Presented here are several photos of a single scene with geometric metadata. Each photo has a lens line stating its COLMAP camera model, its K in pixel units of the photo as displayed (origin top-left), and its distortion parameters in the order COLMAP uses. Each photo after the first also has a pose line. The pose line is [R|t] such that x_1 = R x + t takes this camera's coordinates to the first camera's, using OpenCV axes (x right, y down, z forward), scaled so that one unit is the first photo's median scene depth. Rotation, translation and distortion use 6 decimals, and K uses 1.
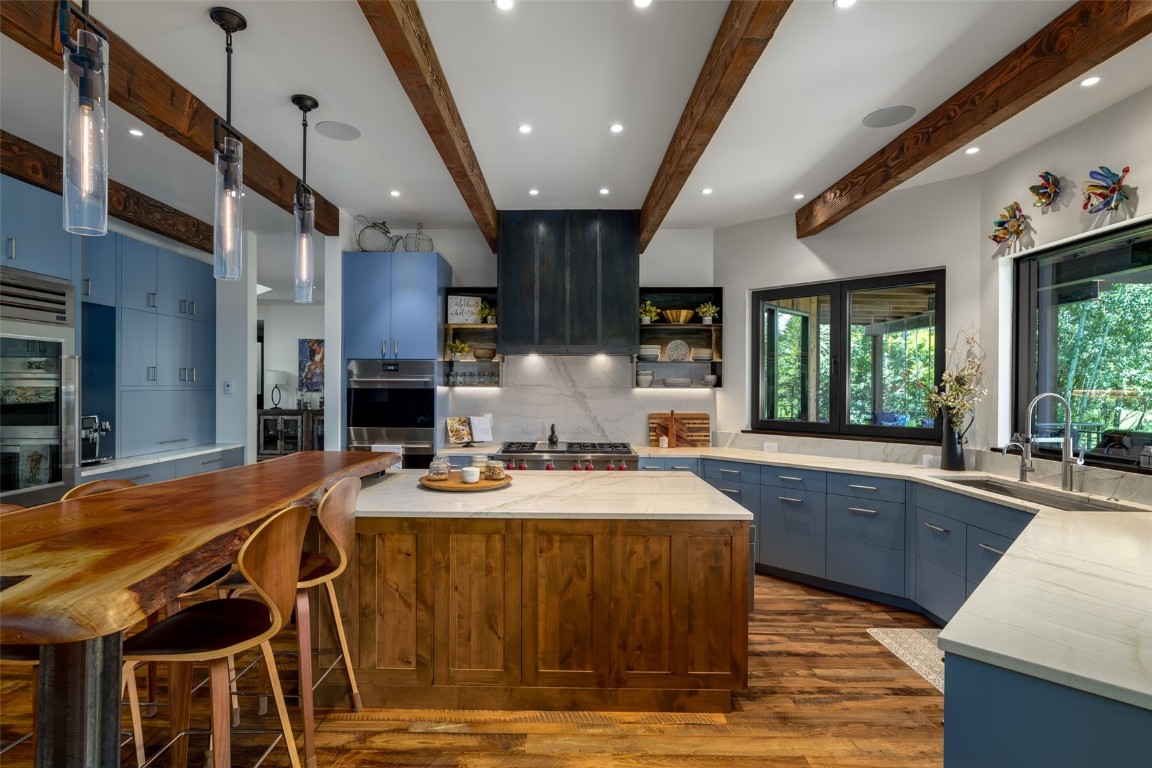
lens RADIAL K [[545.6, 0, 570.2], [0, 545.6, 388.0], [0, 0, 1]] dist [-0.002427, -0.000015]
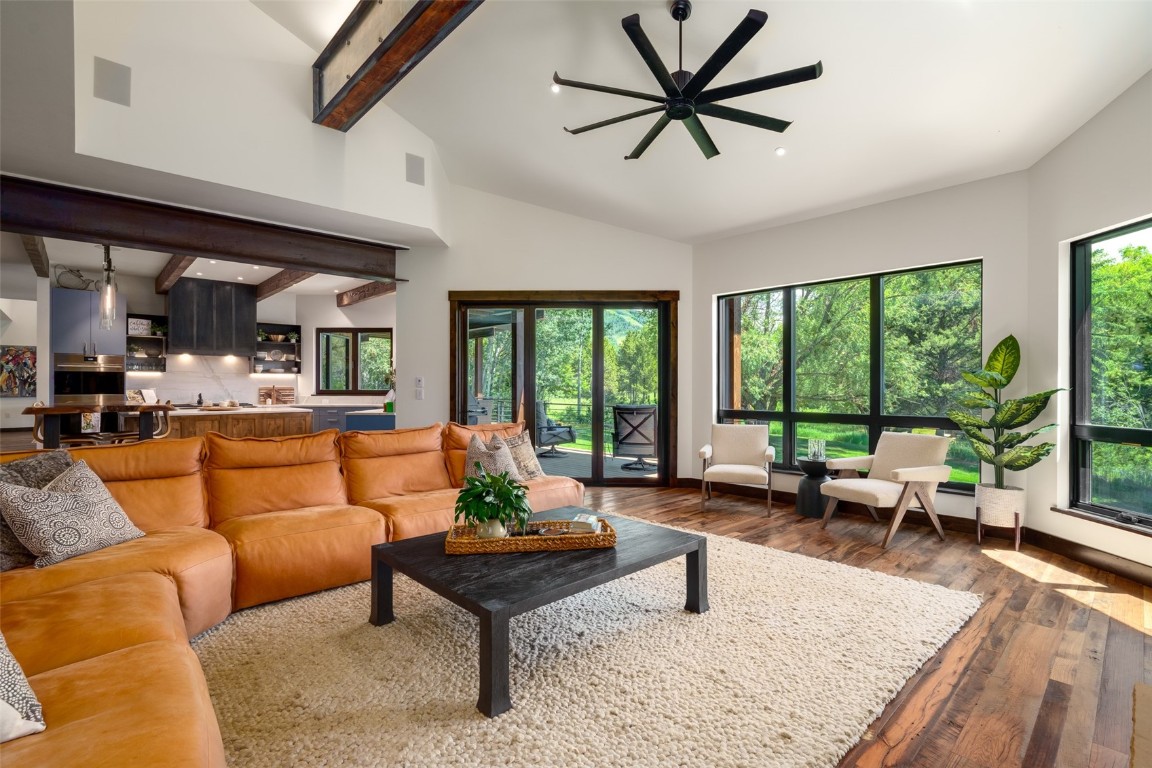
lens RADIAL K [[528.5, 0, 558.3], [0, 528.5, 387.6], [0, 0, 1]] dist [0.006481, 0.000450]
pose [[0.745737, -0.003780, 0.666229, -0.327812], [0.005055, 0.999987, 0.000015, 0.055355], [-0.666221, 0.003357, 0.745747, -1.134720]]
